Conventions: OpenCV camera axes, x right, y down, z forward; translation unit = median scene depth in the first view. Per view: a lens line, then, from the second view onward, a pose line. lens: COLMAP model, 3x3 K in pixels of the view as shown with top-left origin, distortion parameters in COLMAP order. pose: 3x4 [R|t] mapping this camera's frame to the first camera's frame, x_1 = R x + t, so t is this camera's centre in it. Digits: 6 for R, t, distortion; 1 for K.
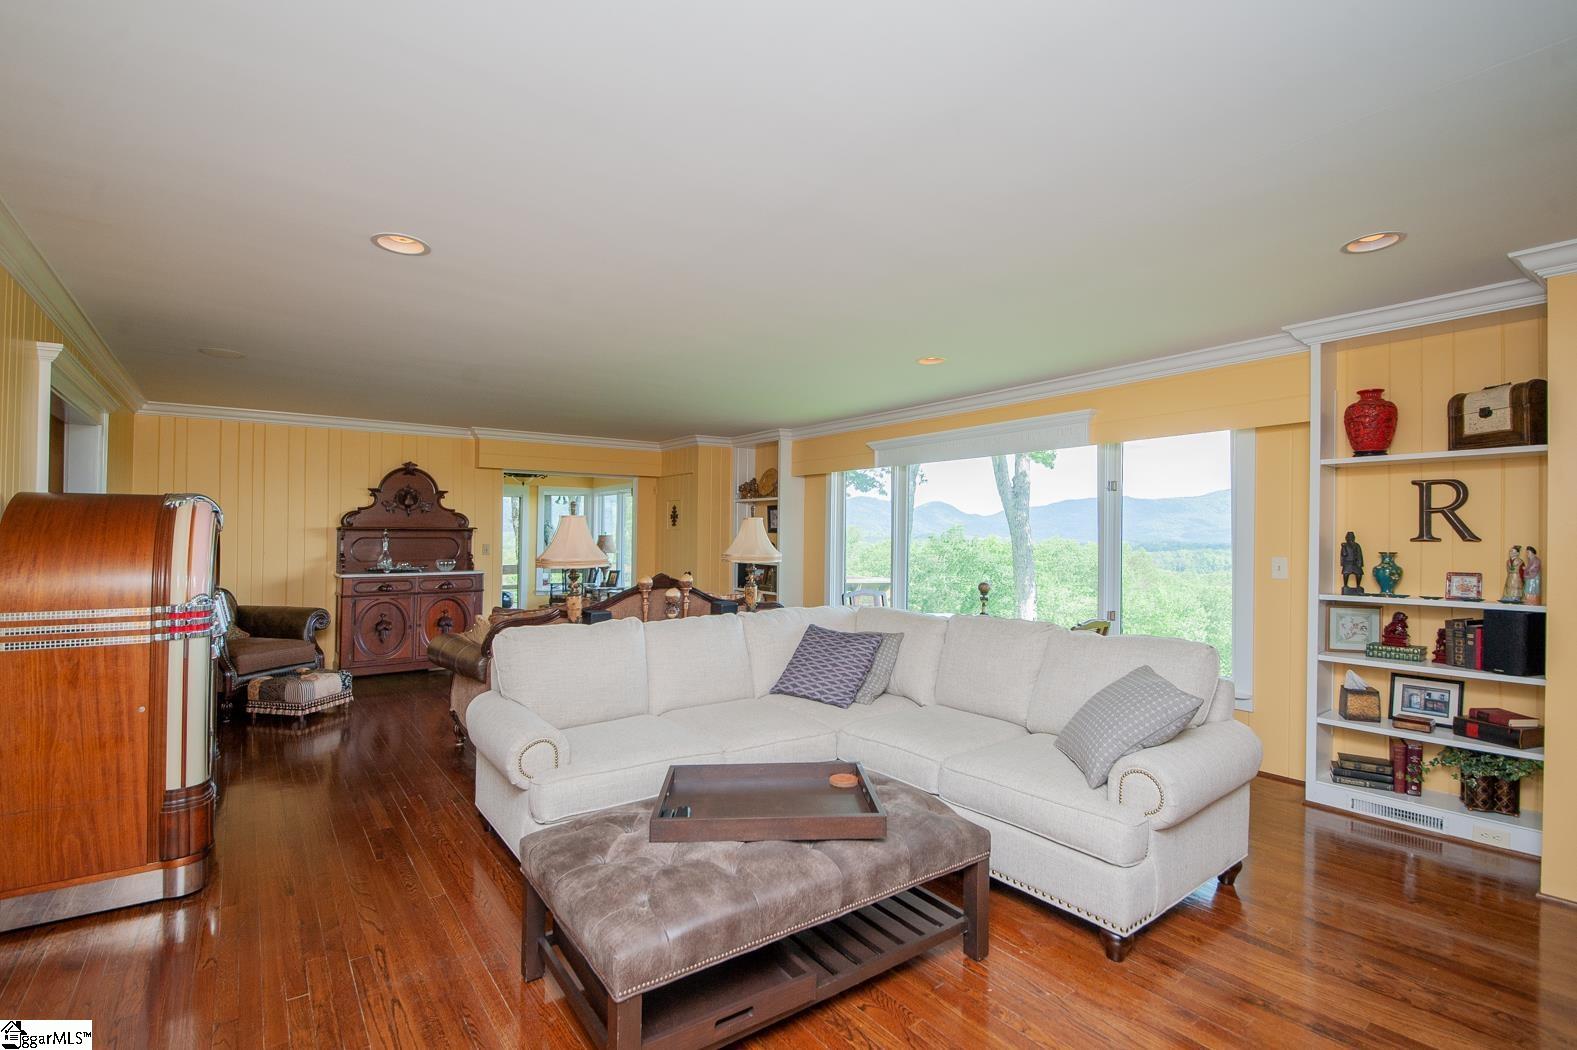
lens RADIAL K [[755.3, 0, 791.4], [0, 755.3, 527.1], [0, 0, 1]] dist [-0.004218, -0.000492]
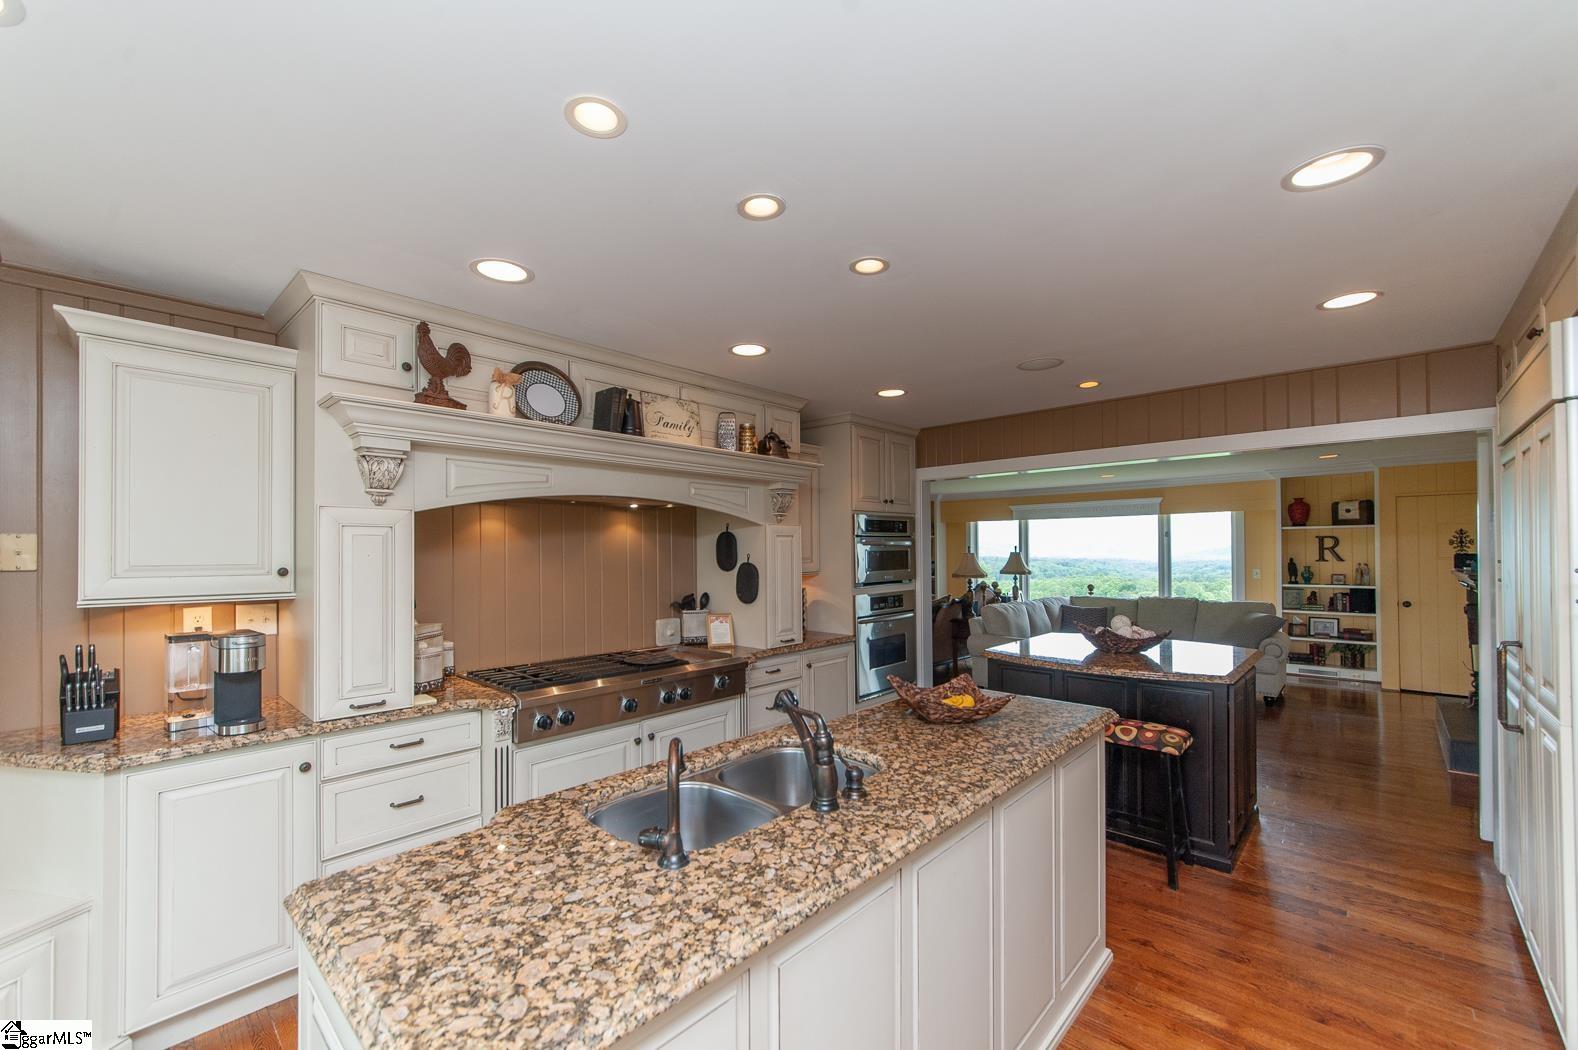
lens RADIAL K [[641.2, 0, 786.8], [0, 641.2, 536.3], [0, 0, 1]] dist [0.001732, 0.000141]
pose [[0.980352, -0.005546, 0.197178, -1.302843], [0.008050, 0.999897, -0.011900, -0.052696], [-0.197091, 0.013254, 0.980296, -0.715796]]
